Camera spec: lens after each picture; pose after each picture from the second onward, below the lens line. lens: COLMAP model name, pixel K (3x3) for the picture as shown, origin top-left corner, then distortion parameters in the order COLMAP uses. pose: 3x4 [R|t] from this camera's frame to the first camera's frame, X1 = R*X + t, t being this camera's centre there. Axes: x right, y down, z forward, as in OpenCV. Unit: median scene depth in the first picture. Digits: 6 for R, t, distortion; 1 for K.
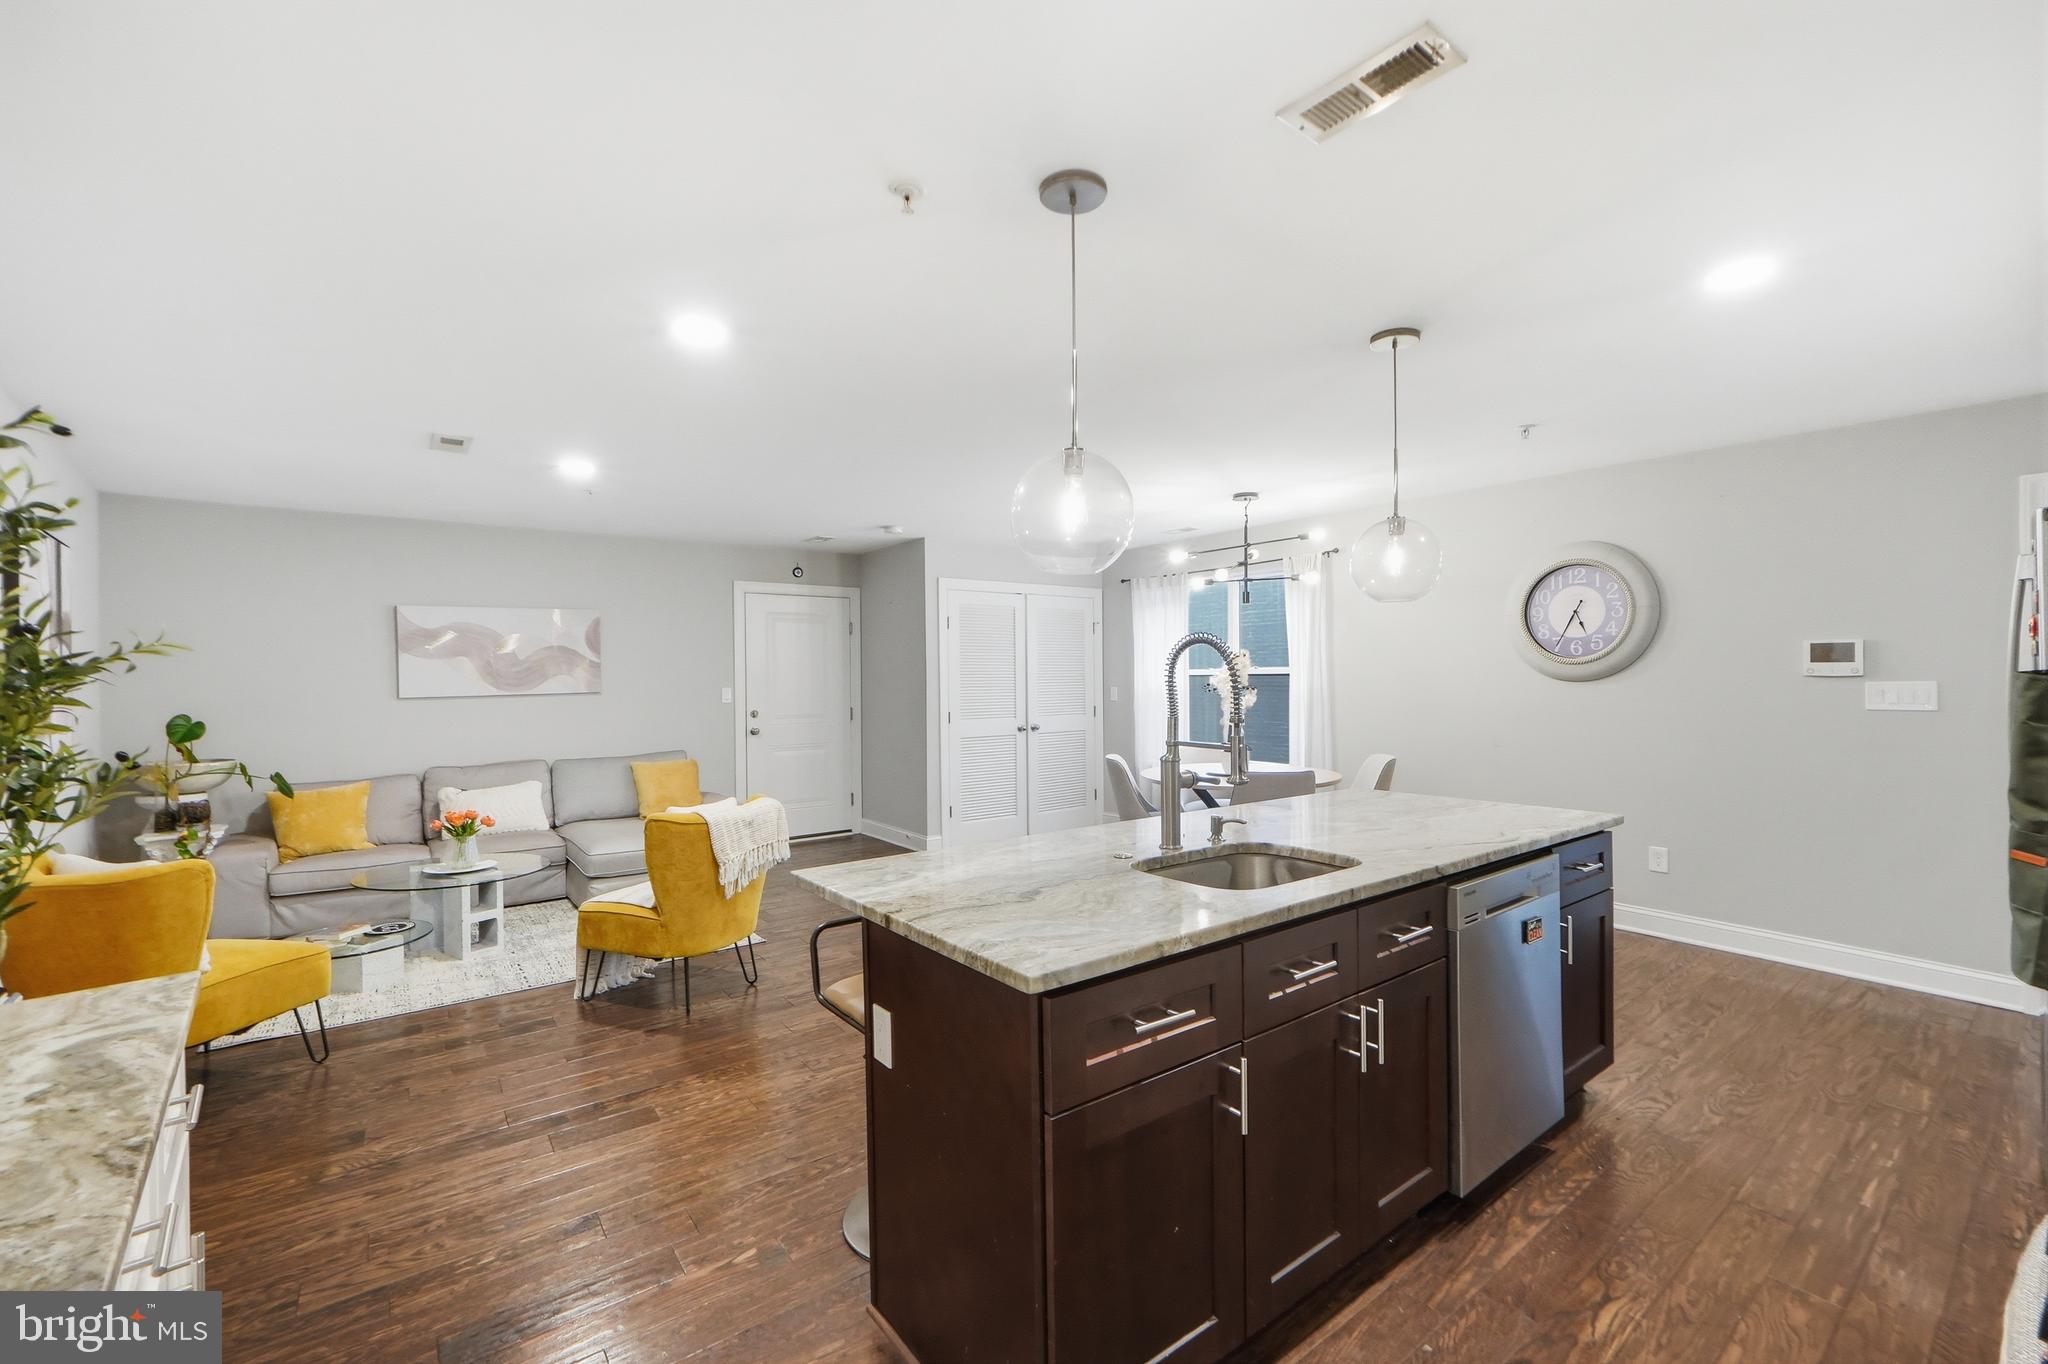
lens RADIAL K [[863.8, 0, 1006.9], [0, 863.8, 678.5], [0, 0, 1]] dist [0.000774, -0.000358]
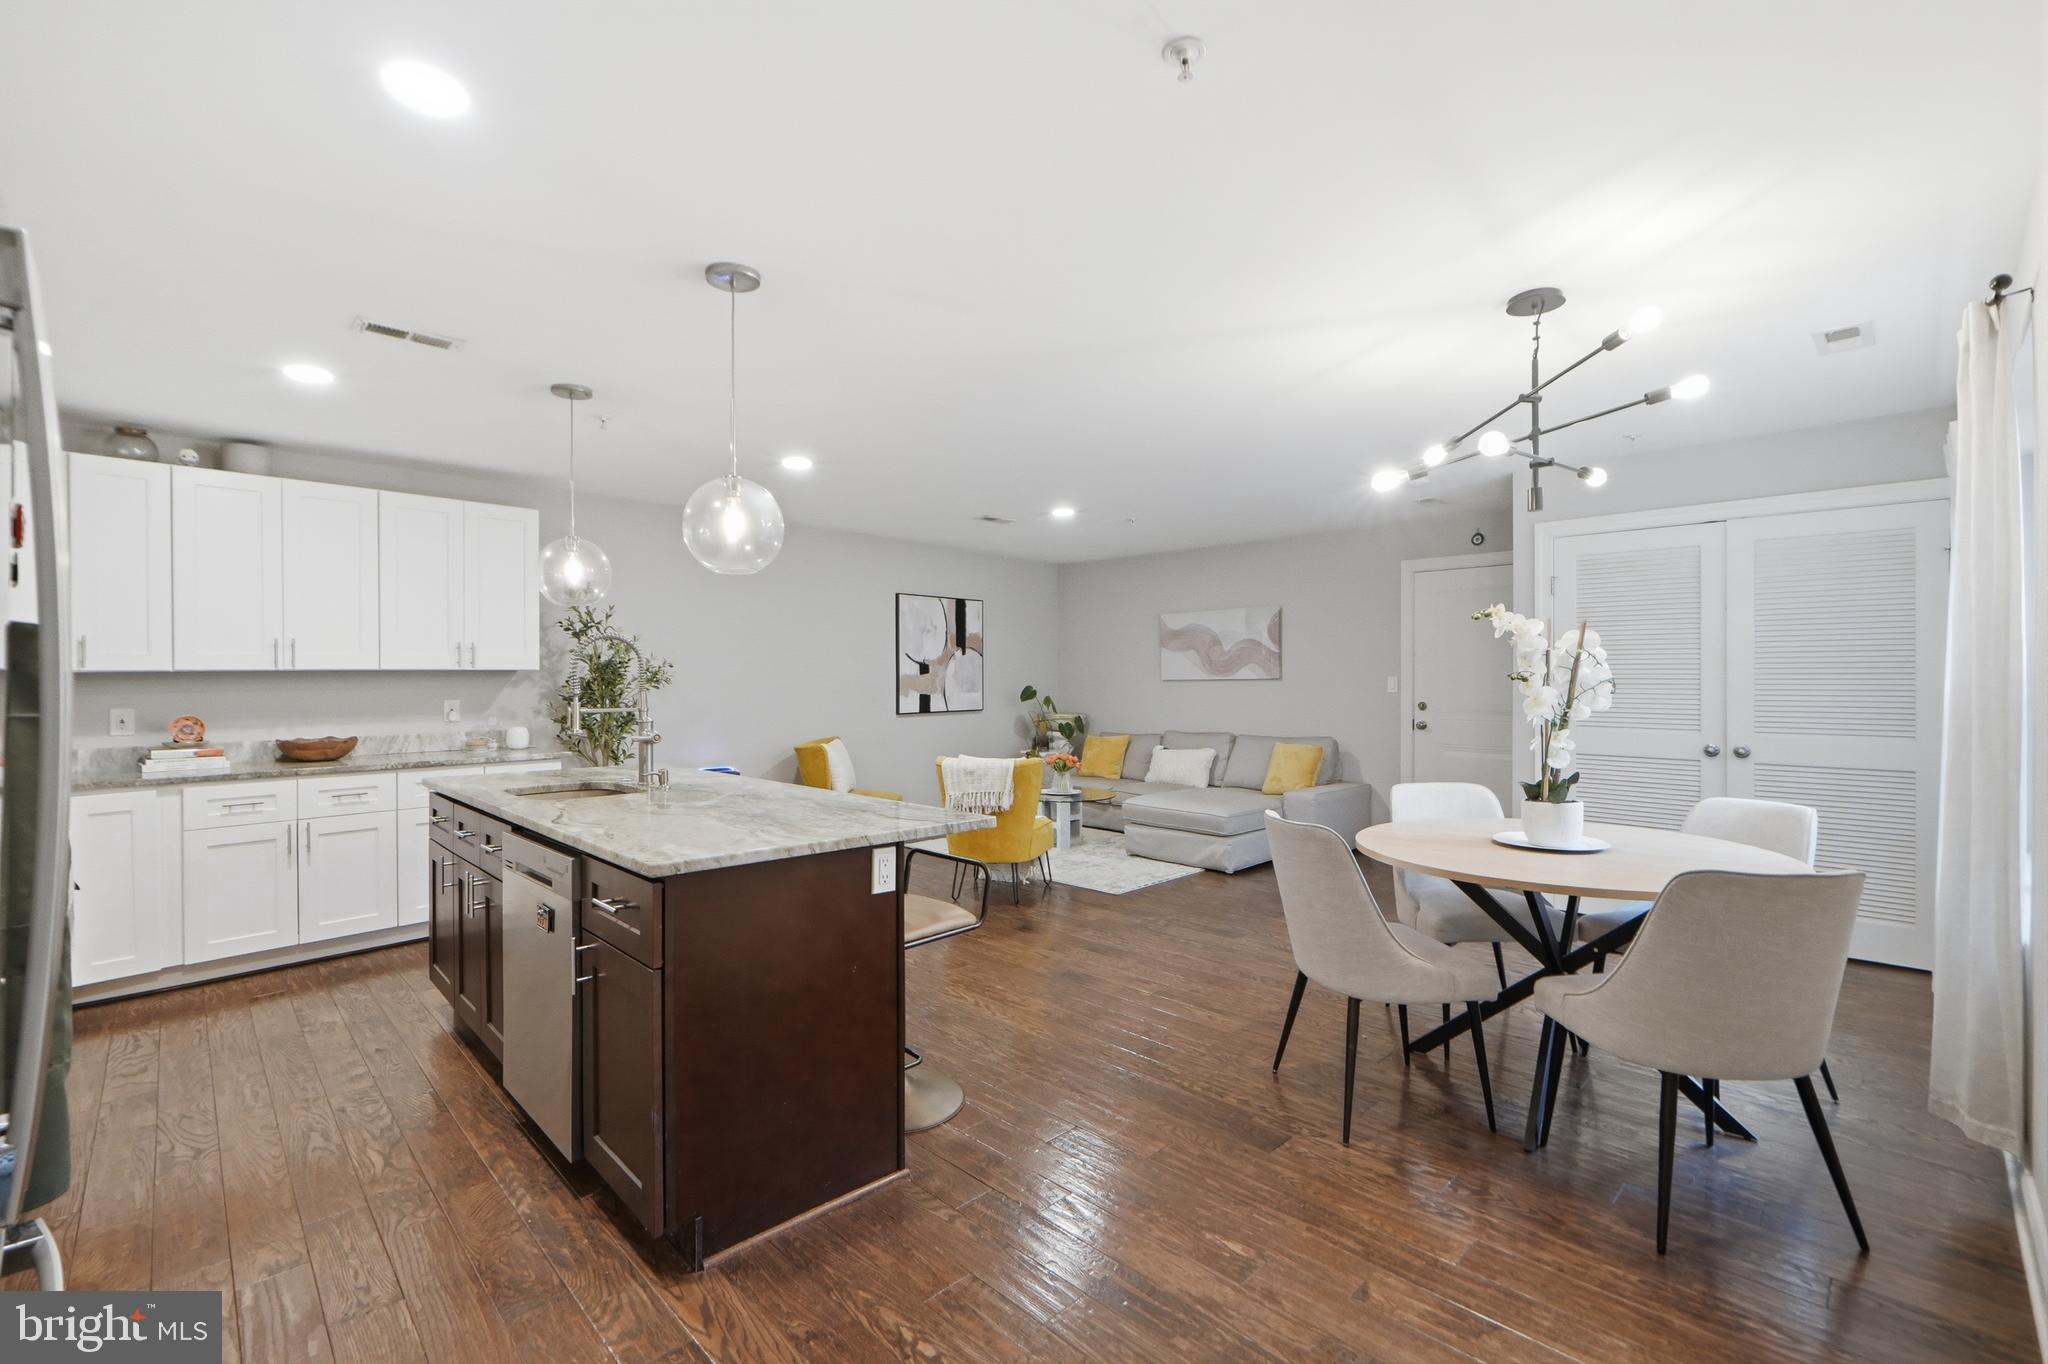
lens RADIAL K [[863.8, 0, 1006.9], [0, 863.8, 678.5], [0, 0, 1]] dist [0.000774, -0.000358]
pose [[0.116399, 0.011007, -0.993142, 0.656804], [0.000451, 0.999938, 0.011135, 0.002672], [0.993202, -0.001744, 0.116386, 0.565027]]
